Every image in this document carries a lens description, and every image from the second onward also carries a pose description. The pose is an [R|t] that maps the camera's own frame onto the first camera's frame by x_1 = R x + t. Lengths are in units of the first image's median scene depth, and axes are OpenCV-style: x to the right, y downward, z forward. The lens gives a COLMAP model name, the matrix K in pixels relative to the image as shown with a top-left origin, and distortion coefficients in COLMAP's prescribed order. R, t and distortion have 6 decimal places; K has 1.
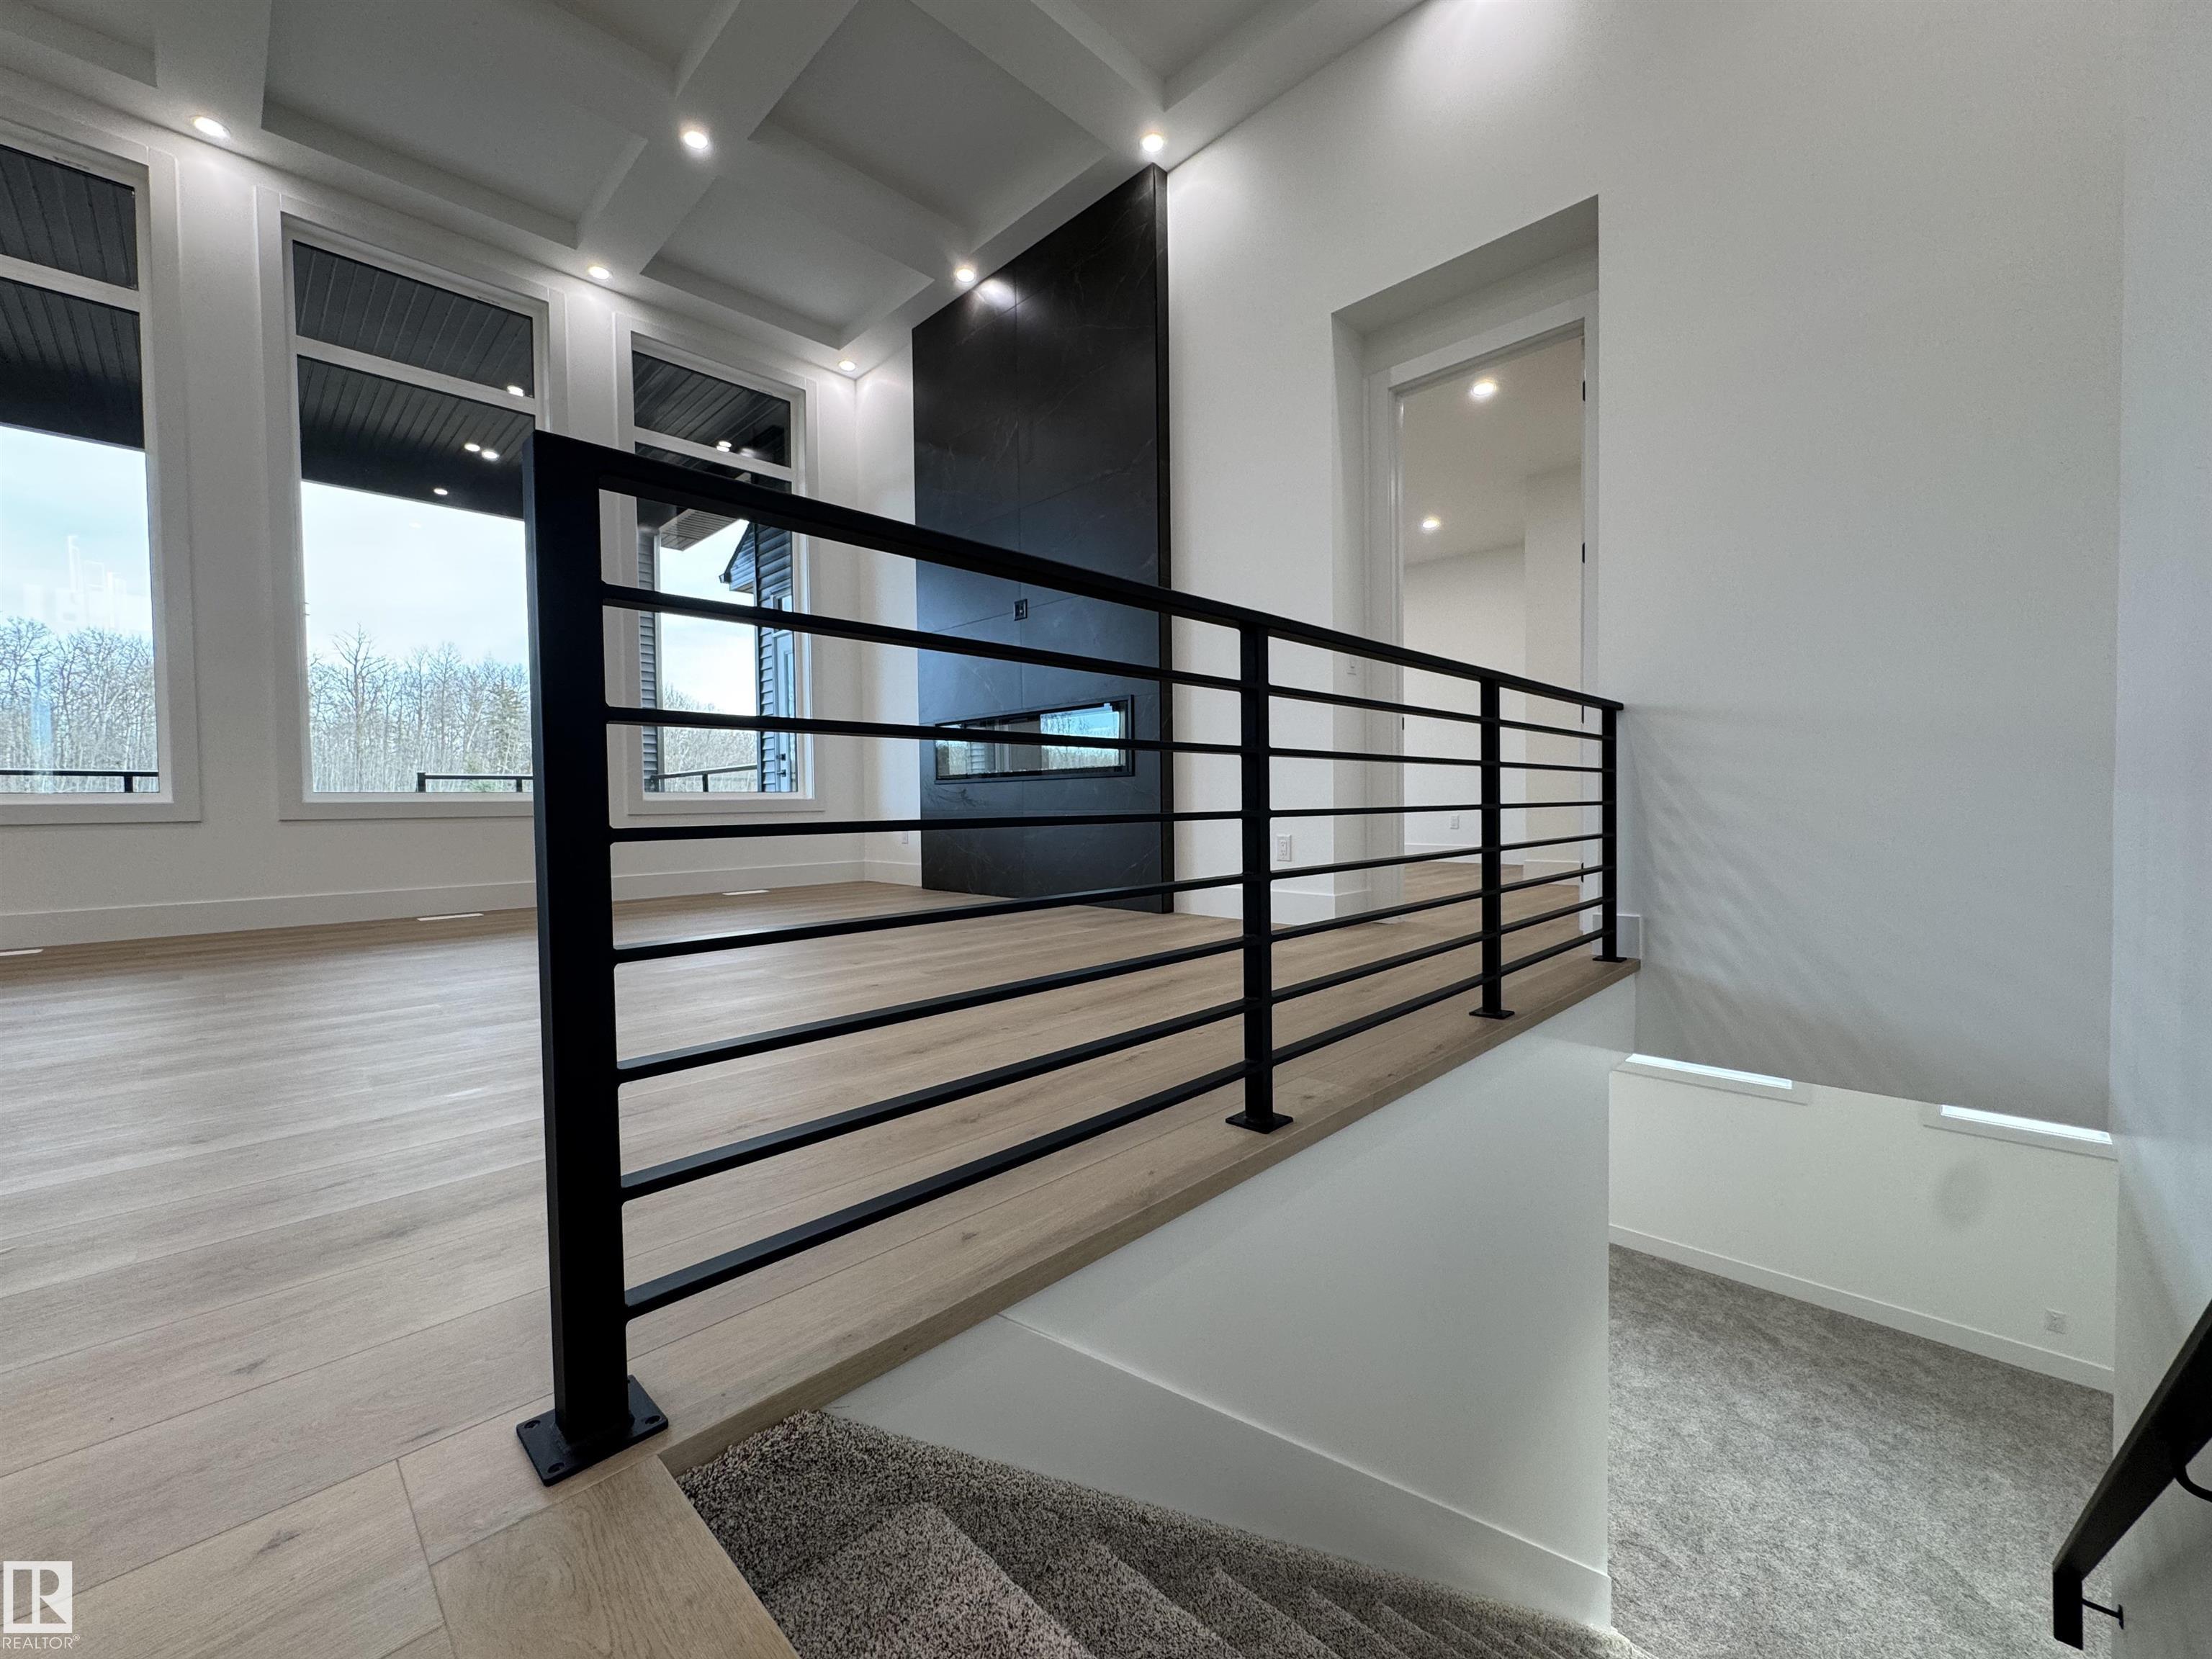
lens RADIAL K [[897.5, 0, 1108.3], [0, 897.5, 830.3], [0, 0, 1]] dist [0.001383, -0.001002]
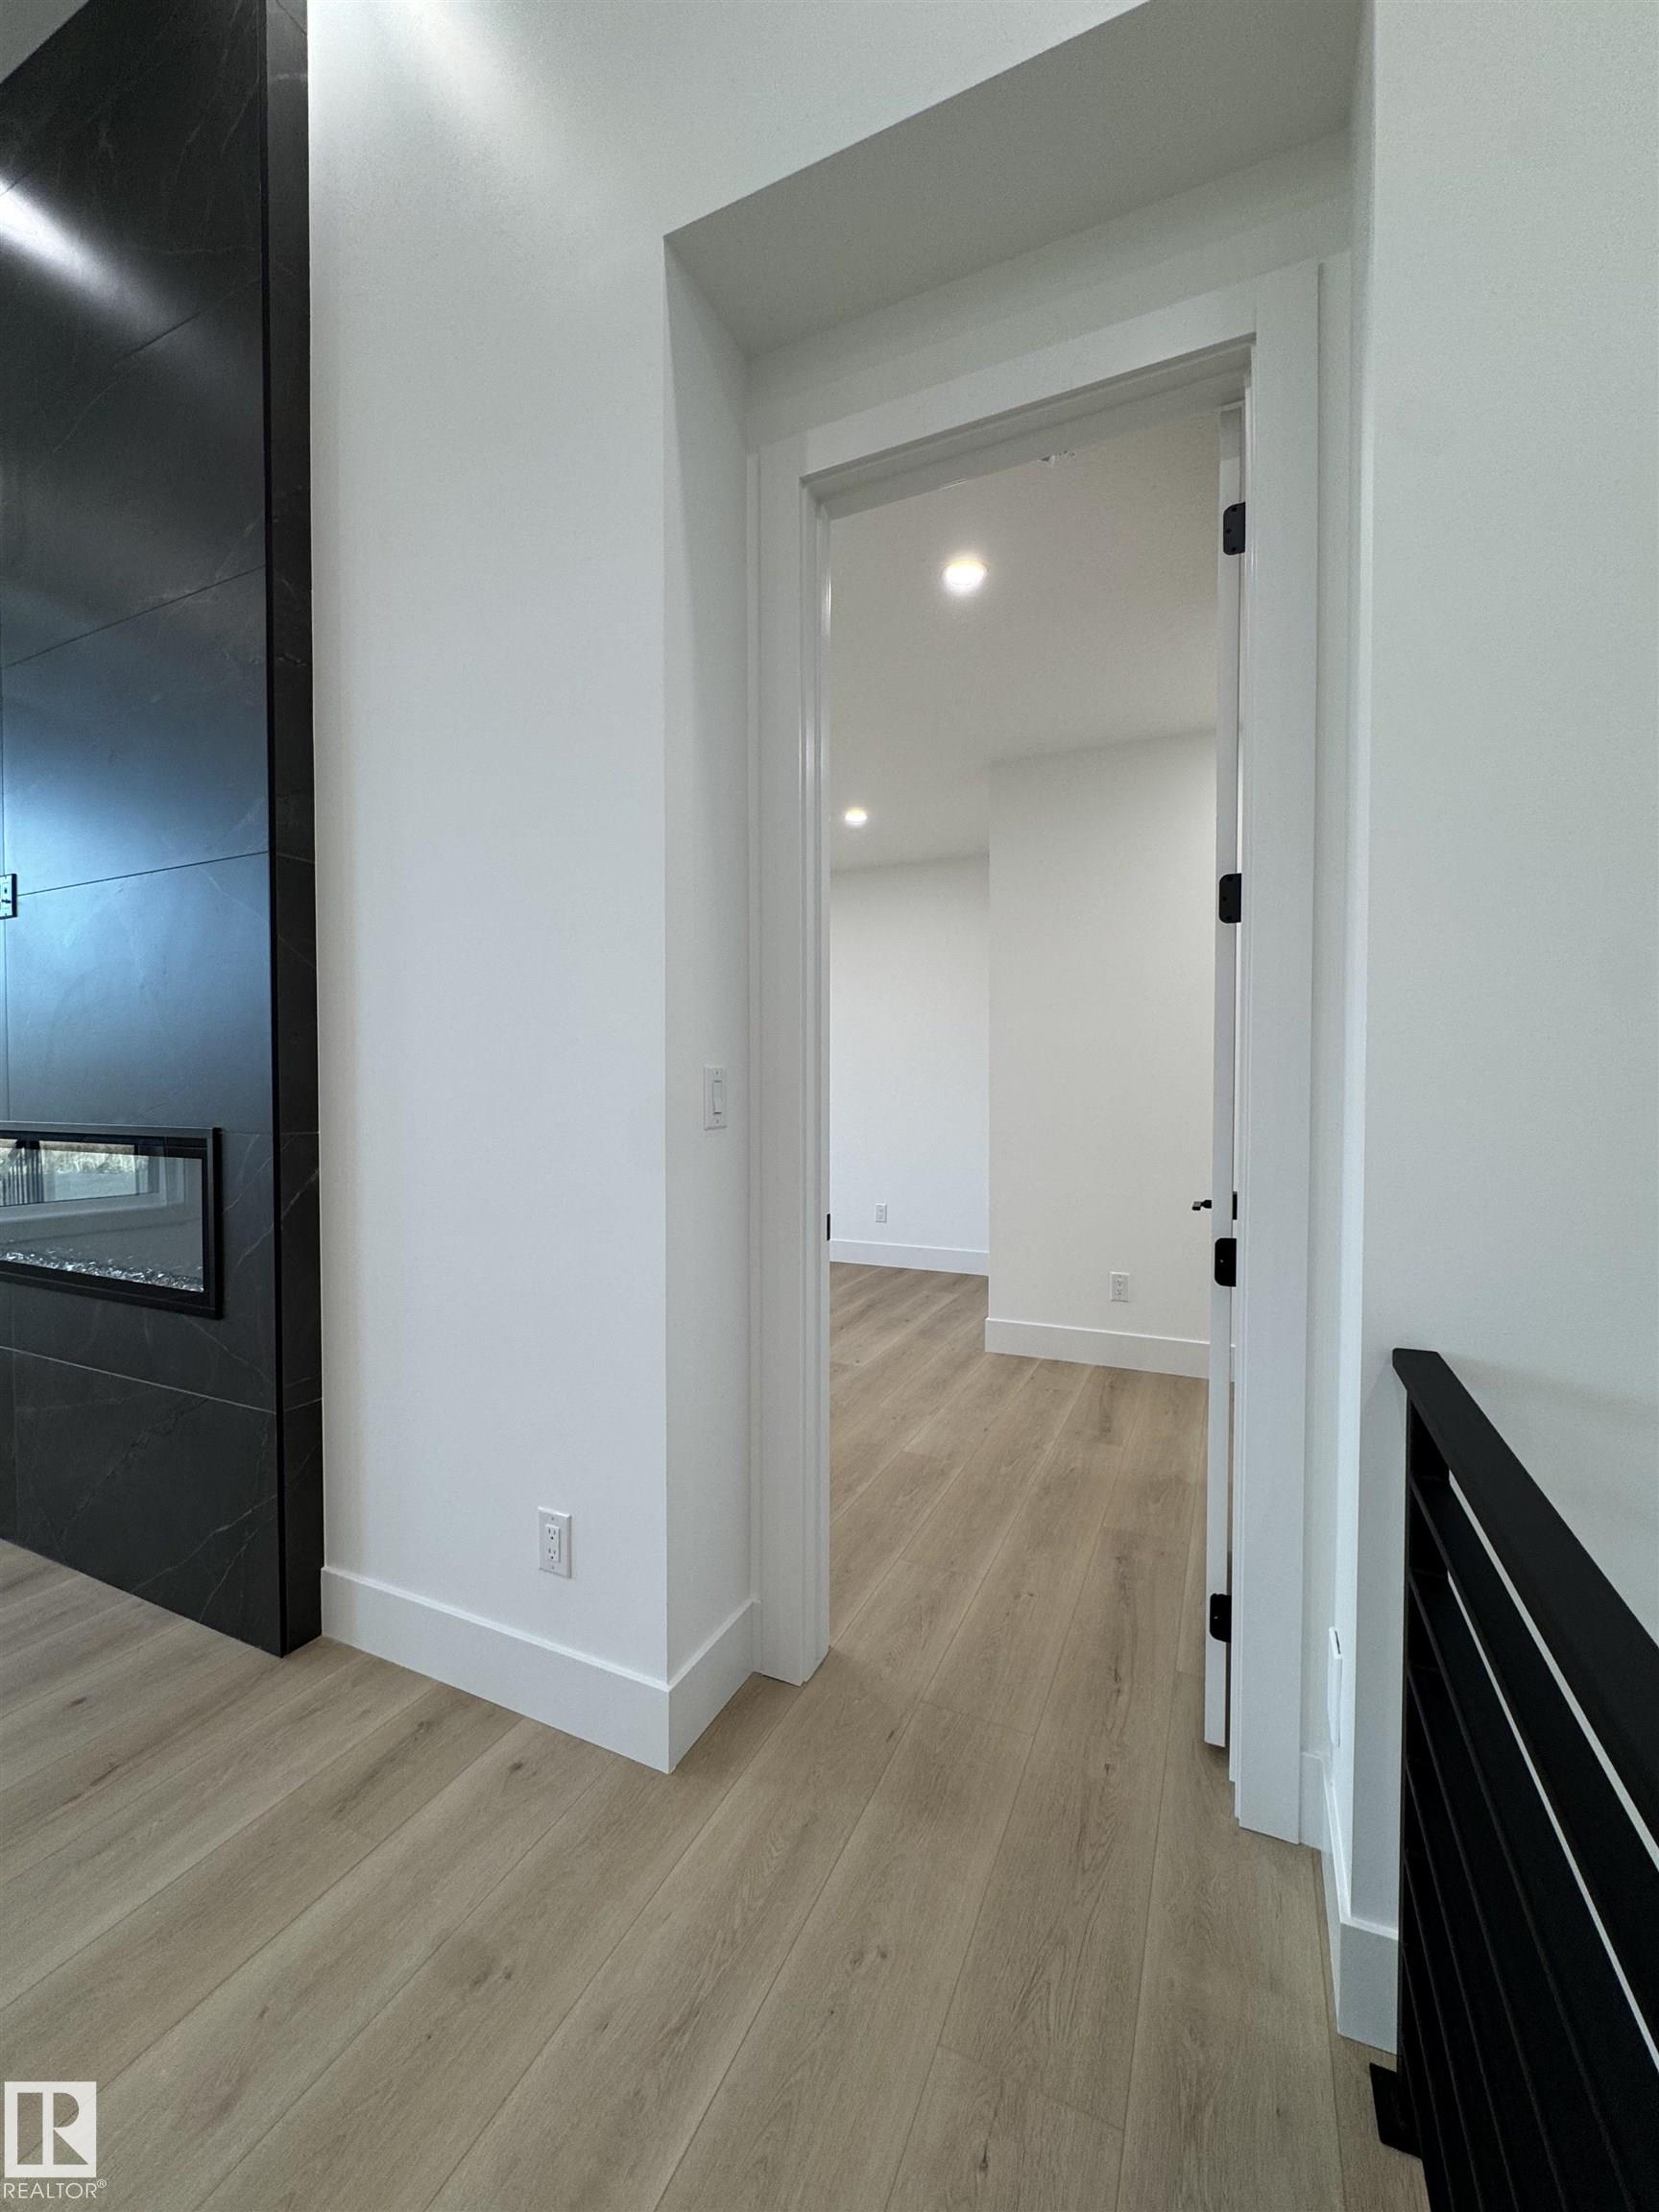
lens RADIAL K [[897.5, 0, 834.3], [0, 897.5, 1096.2], [0, 0, 1]] dist [0.001383, -0.001002]
pose [[0.944020, 0.006369, 0.329827, 0.181687], [-0.001919, 0.999903, -0.013817, -0.181542], [-0.329883, 0.012411, 0.943940, 0.575719]]
